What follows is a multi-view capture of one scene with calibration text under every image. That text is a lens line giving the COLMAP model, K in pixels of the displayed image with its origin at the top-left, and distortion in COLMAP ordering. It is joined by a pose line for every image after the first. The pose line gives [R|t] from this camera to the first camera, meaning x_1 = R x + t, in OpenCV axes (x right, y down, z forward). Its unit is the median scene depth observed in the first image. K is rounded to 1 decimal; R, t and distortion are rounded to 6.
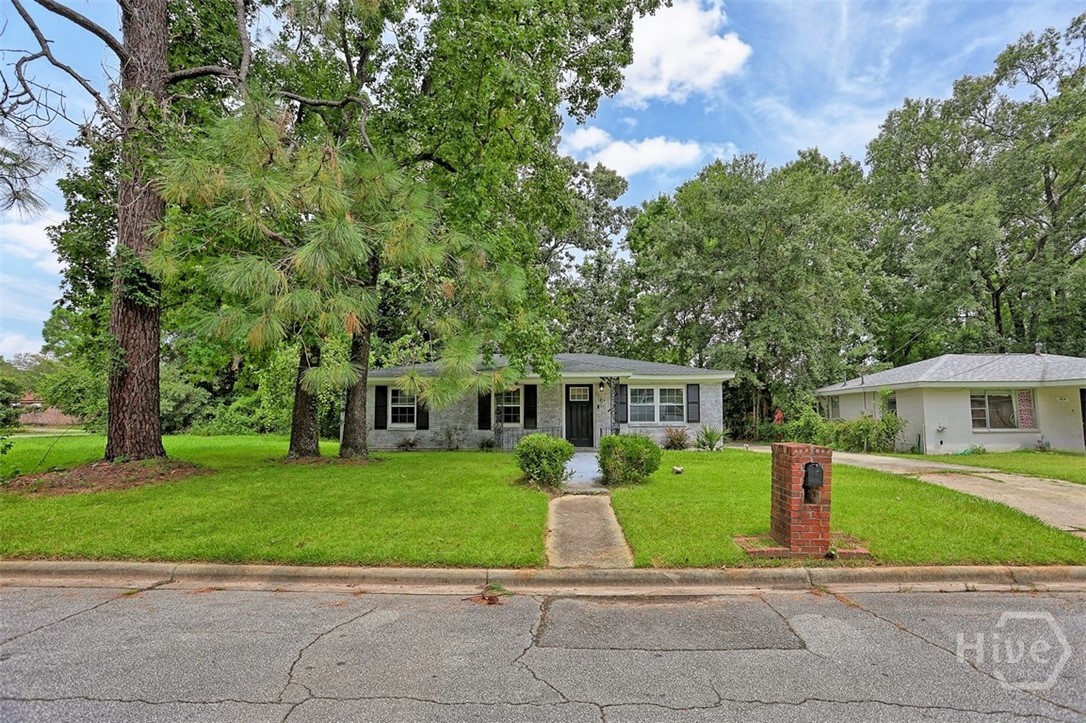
lens RADIAL K [[545.8, 0, 580.8], [0, 545.8, 382.7], [0, 0, 1]] dist [-0.046593, 0.000438]
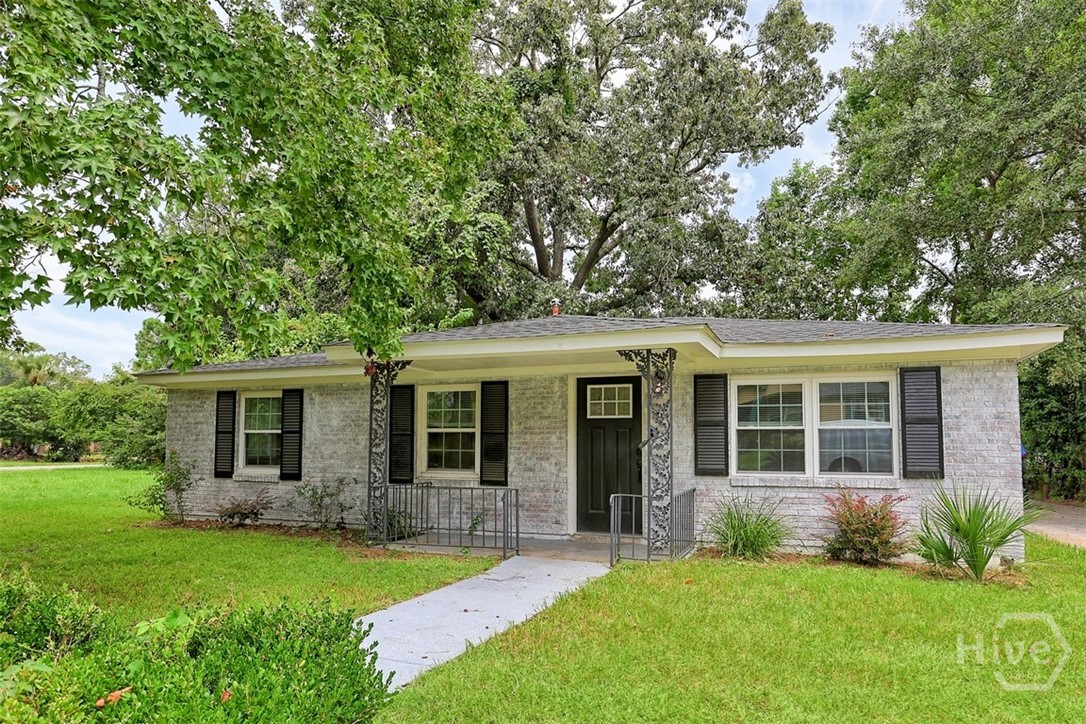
lens RADIAL K [[728.4, 0, 543.0], [0, 728.4, 362.0], [0, 0, 1]] dist [-0.000264, 0.000550]
pose [[0.935212, -0.034287, -0.352424, 0.144699], [0.017066, 0.998509, -0.051856, 0.018808], [0.353676, 0.042482, 0.934403, 0.473688]]
